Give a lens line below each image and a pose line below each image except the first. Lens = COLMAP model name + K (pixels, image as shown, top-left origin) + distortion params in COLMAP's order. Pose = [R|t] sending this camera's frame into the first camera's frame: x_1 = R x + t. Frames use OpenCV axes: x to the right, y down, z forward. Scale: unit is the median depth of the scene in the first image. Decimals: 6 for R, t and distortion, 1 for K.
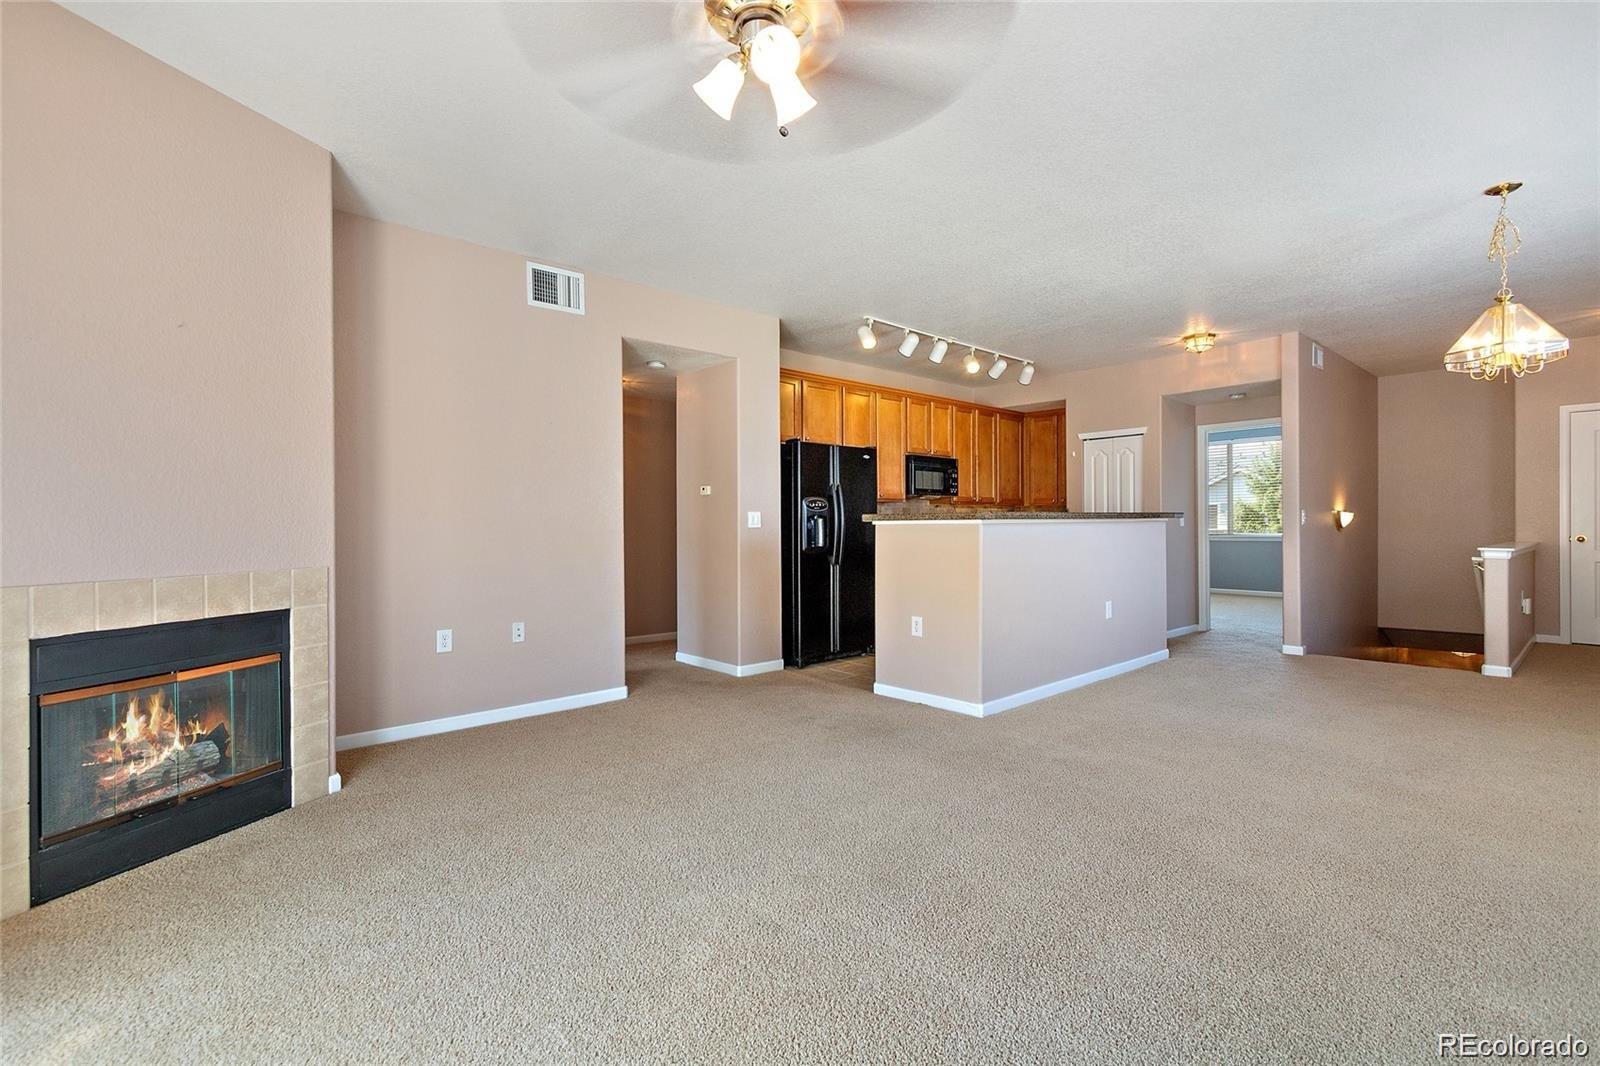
lens RADIAL K [[777.8, 0, 794.1], [0, 777.8, 527.9], [0, 0, 1]] dist [-0.062214, -0.001363]
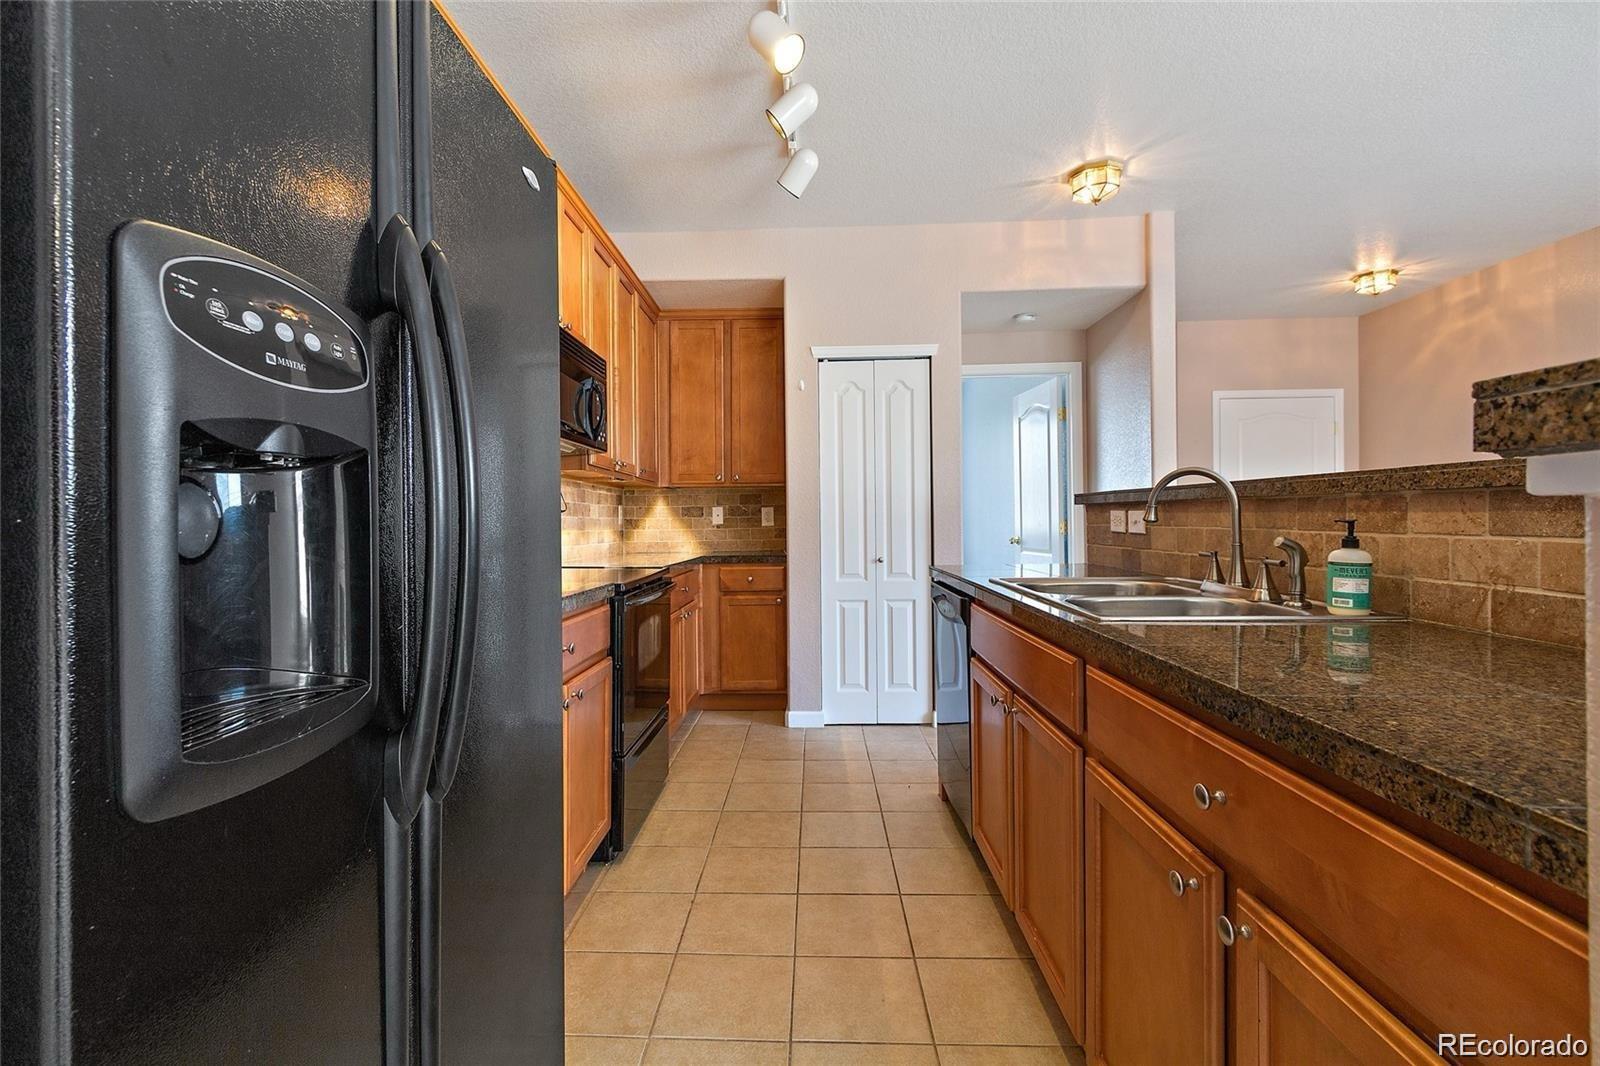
lens RADIAL K [[725.4, 0, 788.8], [0, 725.4, 532.0], [0, 0, 1]] dist [0.004141, -0.001950]
pose [[0.703414, -0.014382, 0.710635, 0.006498], [0.006917, 0.999886, 0.013389, -0.002699], [-0.710747, -0.004502, 0.703434, 0.861237]]
